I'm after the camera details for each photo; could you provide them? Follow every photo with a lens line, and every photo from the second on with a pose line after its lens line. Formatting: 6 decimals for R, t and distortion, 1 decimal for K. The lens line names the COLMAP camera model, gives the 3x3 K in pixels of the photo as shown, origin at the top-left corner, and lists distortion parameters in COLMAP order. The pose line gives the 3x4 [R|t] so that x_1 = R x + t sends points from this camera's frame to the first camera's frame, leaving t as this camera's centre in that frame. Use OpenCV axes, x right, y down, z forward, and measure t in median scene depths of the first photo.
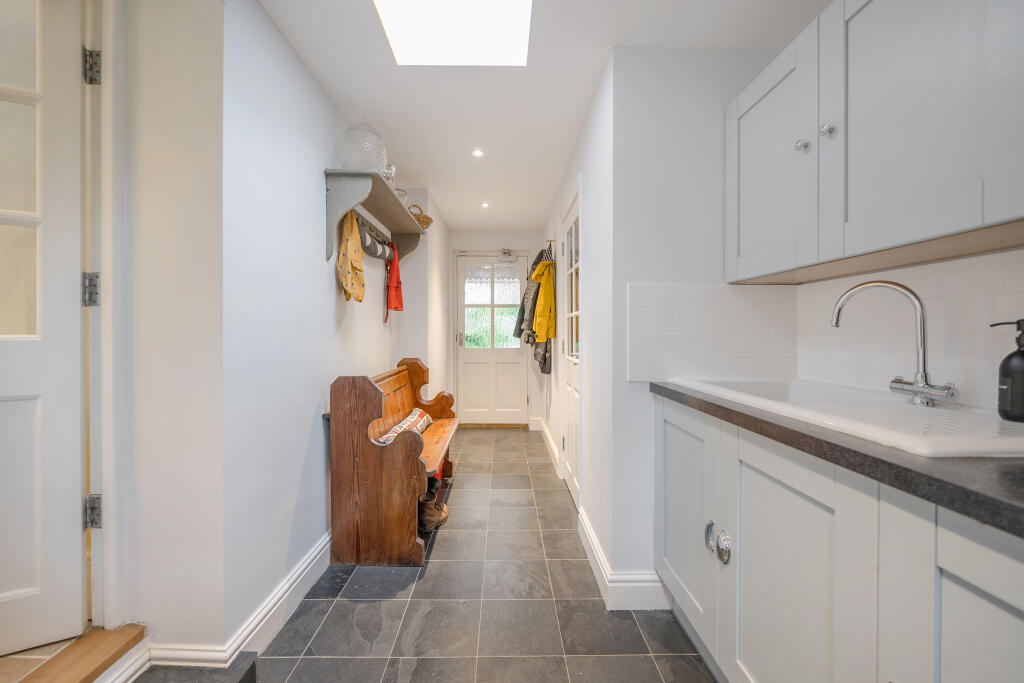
lens RADIAL K [[422.9, 0, 511.0], [0, 422.9, 337.1], [0, 0, 1]] dist [-0.004688, 0.000093]
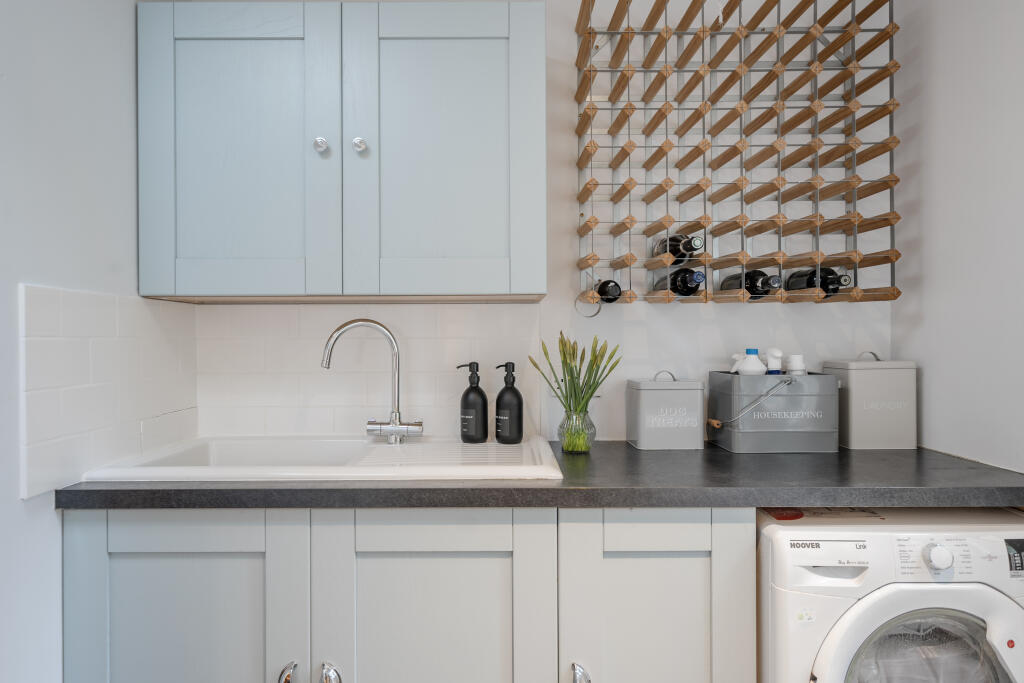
lens RADIAL K [[657.5, 0, 510.8], [0, 657.5, 338.9], [0, 0, 1]] dist [-0.002614, -0.001202]
pose [[-0.007923, -0.002567, 0.999965, -0.746126], [0.008984, 0.999956, 0.002639, -0.111073], [-0.999928, 0.009004, -0.007900, 0.838867]]
